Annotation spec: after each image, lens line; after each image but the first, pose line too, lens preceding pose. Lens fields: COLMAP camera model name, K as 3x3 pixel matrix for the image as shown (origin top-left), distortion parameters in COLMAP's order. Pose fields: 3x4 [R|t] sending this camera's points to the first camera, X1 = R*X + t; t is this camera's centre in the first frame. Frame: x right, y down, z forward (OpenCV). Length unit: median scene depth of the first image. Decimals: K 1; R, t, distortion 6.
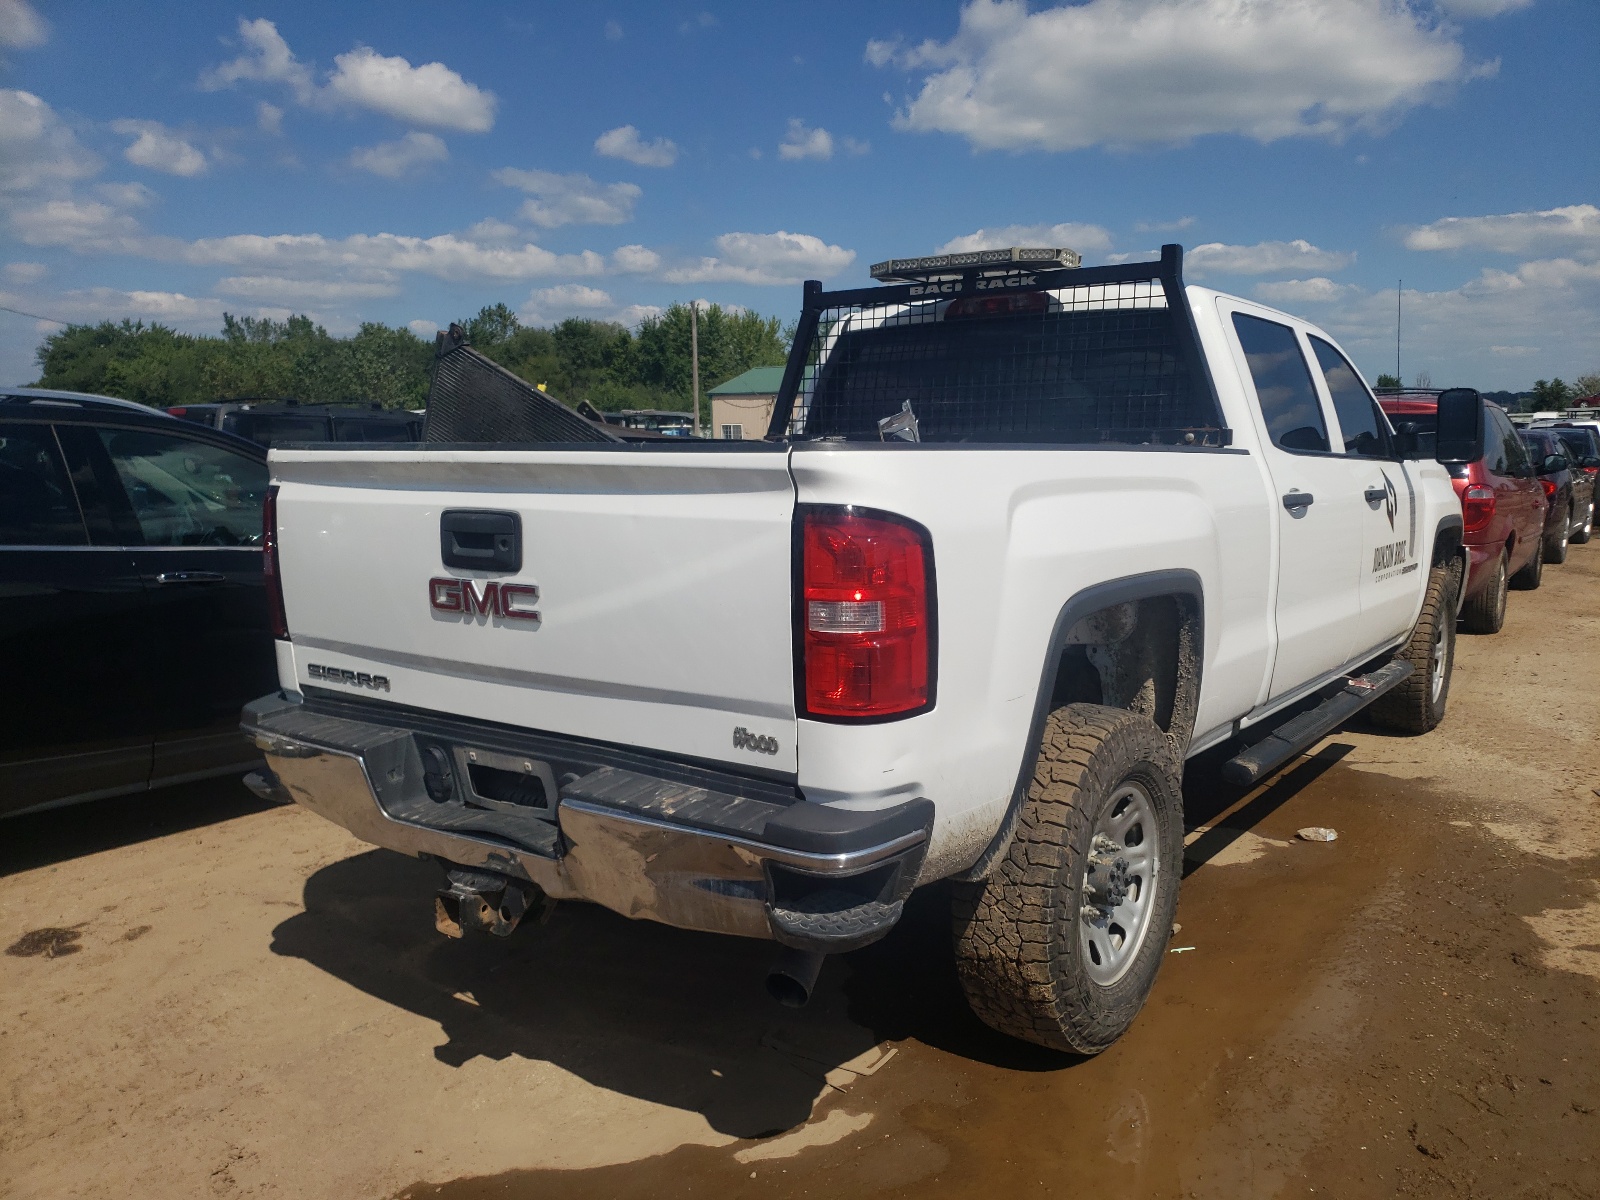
lens RADIAL K [[1292.0, 0, 867.1], [0, 1292.0, 615.3], [0, 0, 1]] dist [0.004462, -0.002895]
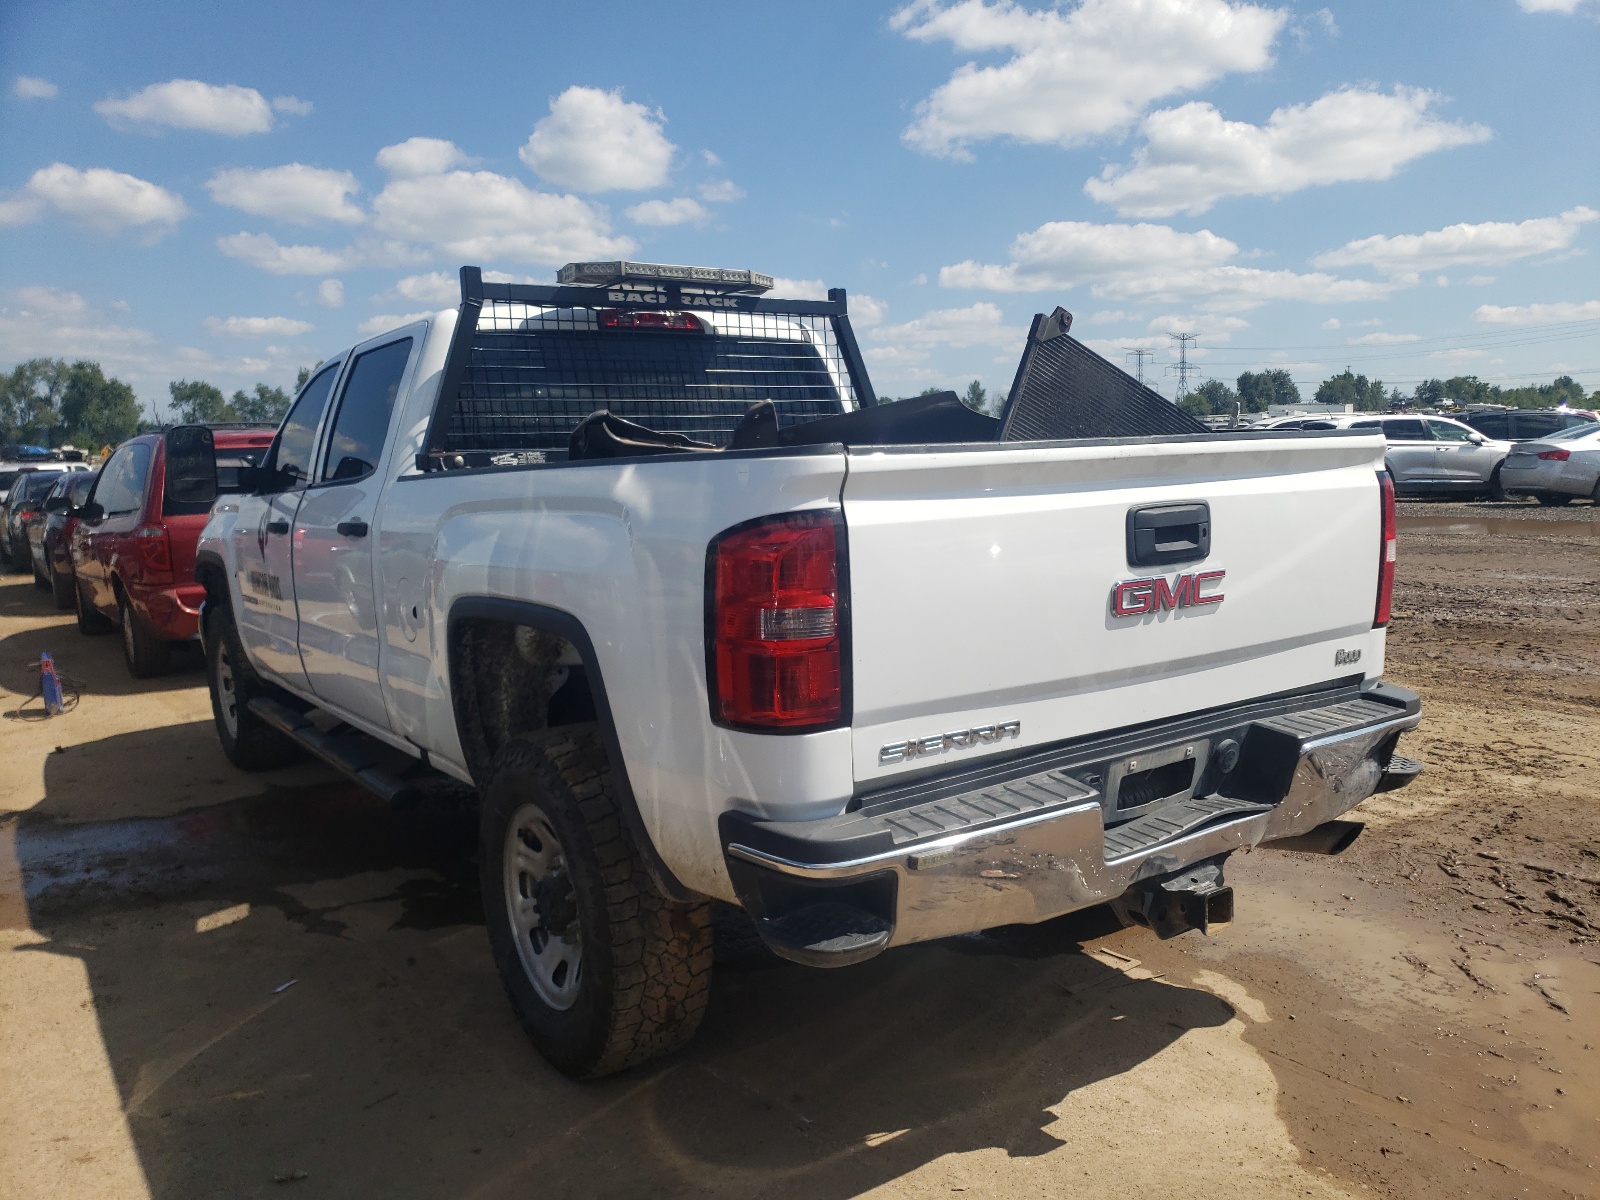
lens RADIAL K [[1302.3, 0, 800.0], [0, 1302.3, 600.0], [0, 0, 1]] dist [-0.009833, -0.004914]
pose [[0.313686, -0.106379, 0.943549, -1.226587], [0.153063, 0.986374, 0.060321, -0.102948], [-0.937109, 0.125501, 0.325694, 0.871892]]
